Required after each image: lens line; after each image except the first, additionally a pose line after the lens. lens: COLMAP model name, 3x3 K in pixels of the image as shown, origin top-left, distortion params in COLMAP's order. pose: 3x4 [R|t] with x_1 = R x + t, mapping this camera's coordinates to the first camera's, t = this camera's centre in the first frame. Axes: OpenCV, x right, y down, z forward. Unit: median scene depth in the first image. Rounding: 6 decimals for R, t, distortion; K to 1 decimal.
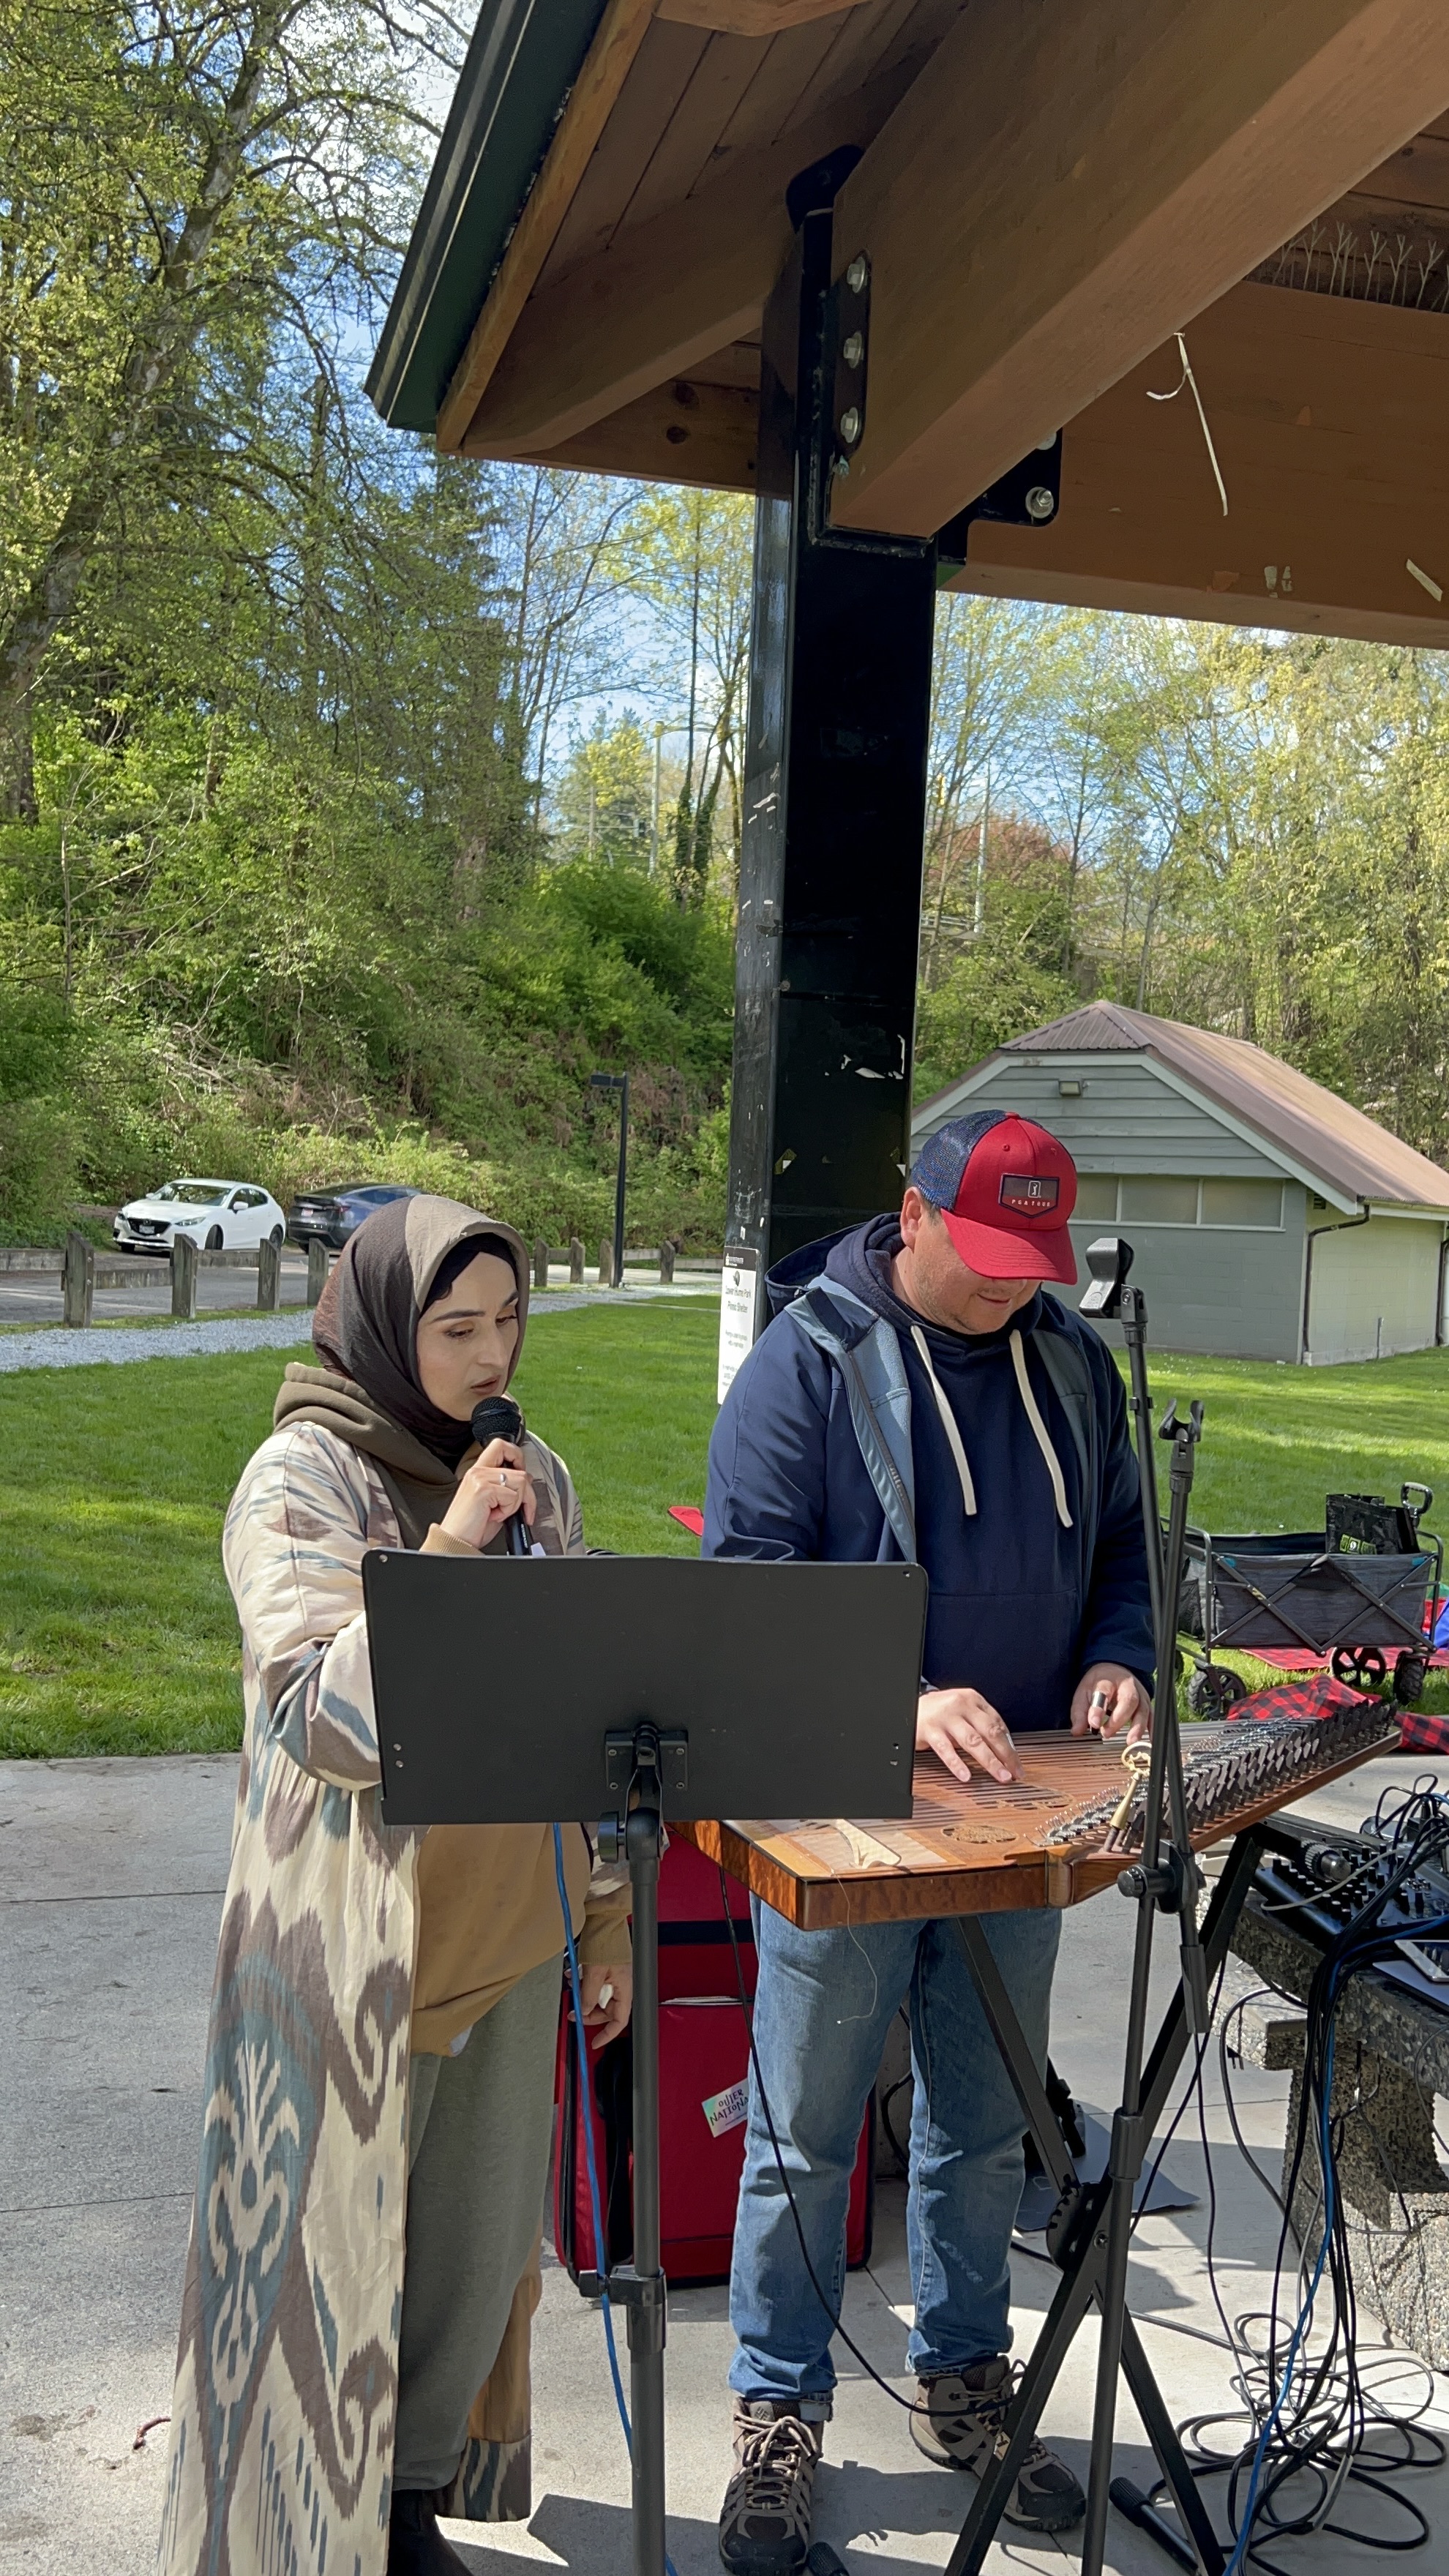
lens RADIAL K [[2195.0, 0, 724.5], [0, 2195.0, 1288.0], [0, 0, 1]] dist [0.066678, -0.155868]
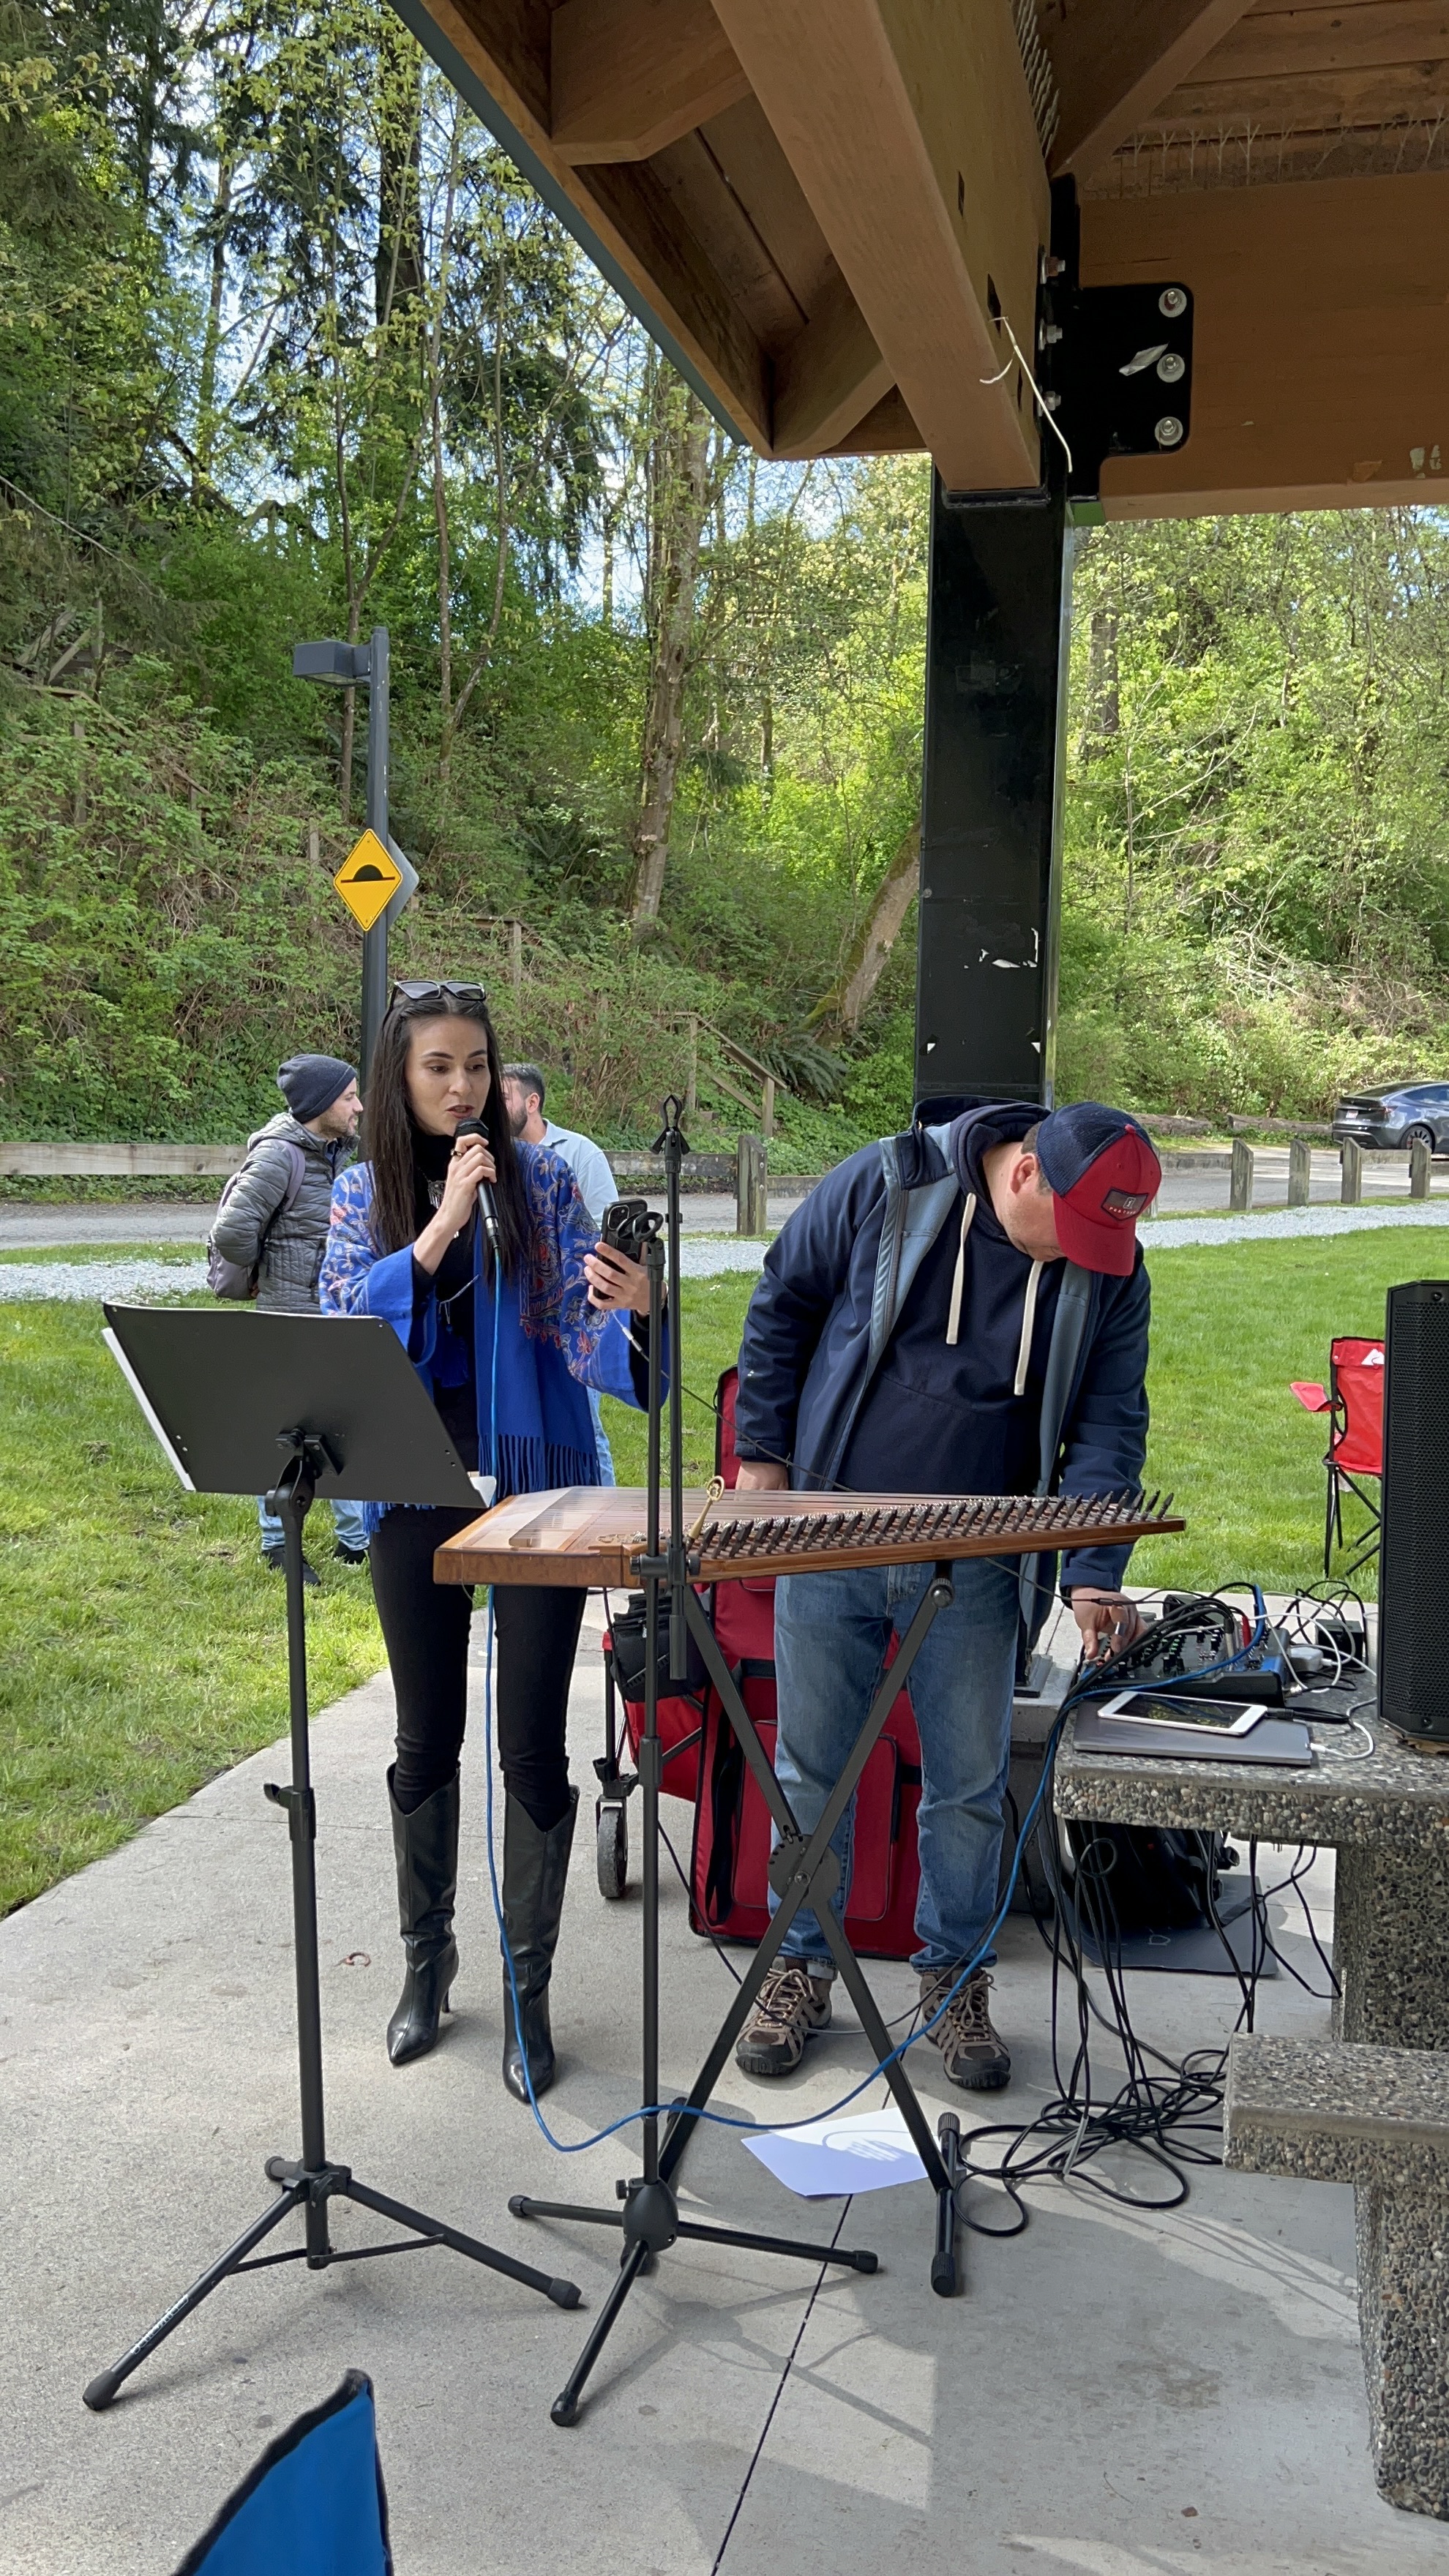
lens RADIAL K [[2235.4, 0, 724.5], [0, 2235.4, 1288.0], [0, 0, 1]] dist [0.048422, -0.166693]
pose [[0.868500, 0.007055, -0.495640, 0.444961], [0.012488, 0.999270, 0.036107, 0.023722], [0.495533, -0.037549, 0.867777, -0.082918]]
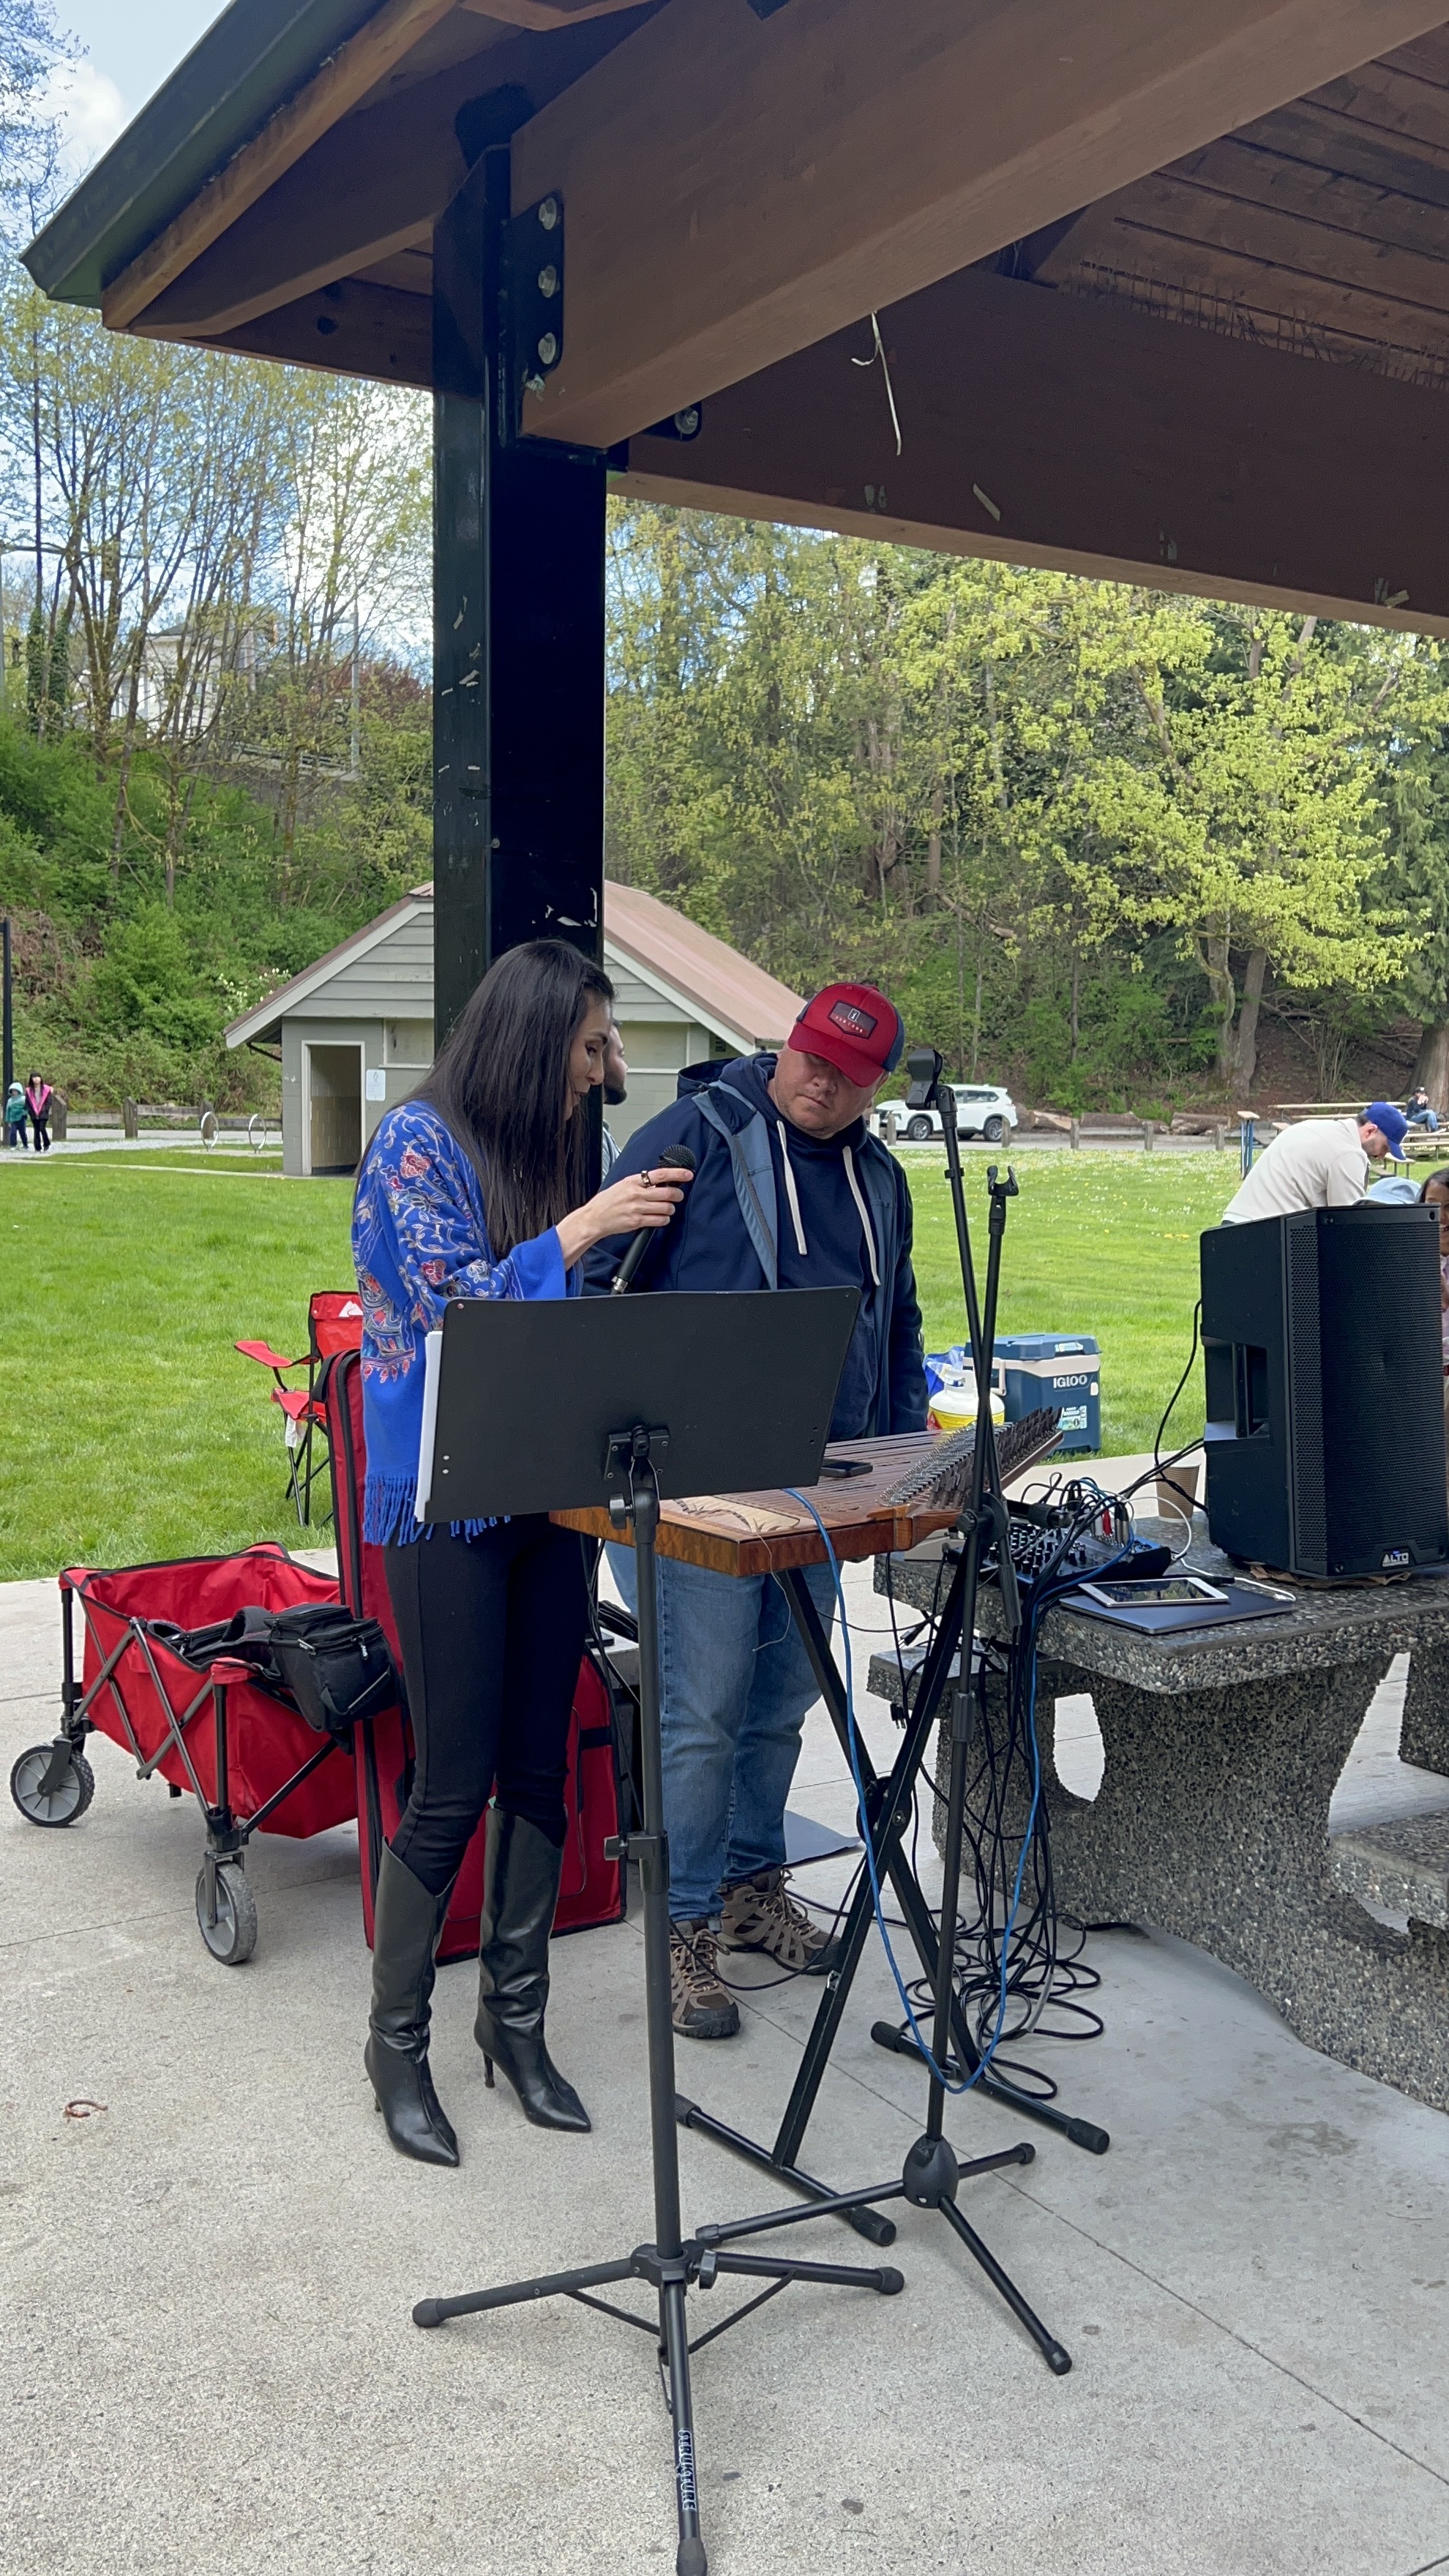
lens RADIAL K [[2235.4, 0, 724.5], [0, 2235.4, 1288.0], [0, 0, 1]] dist [0.048422, -0.166693]
pose [[0.956605, -0.046641, 0.287630, -0.172461], [0.027484, 0.997148, 0.070289, 0.011495], [-0.290088, -0.059334, 0.955159, -0.131432]]
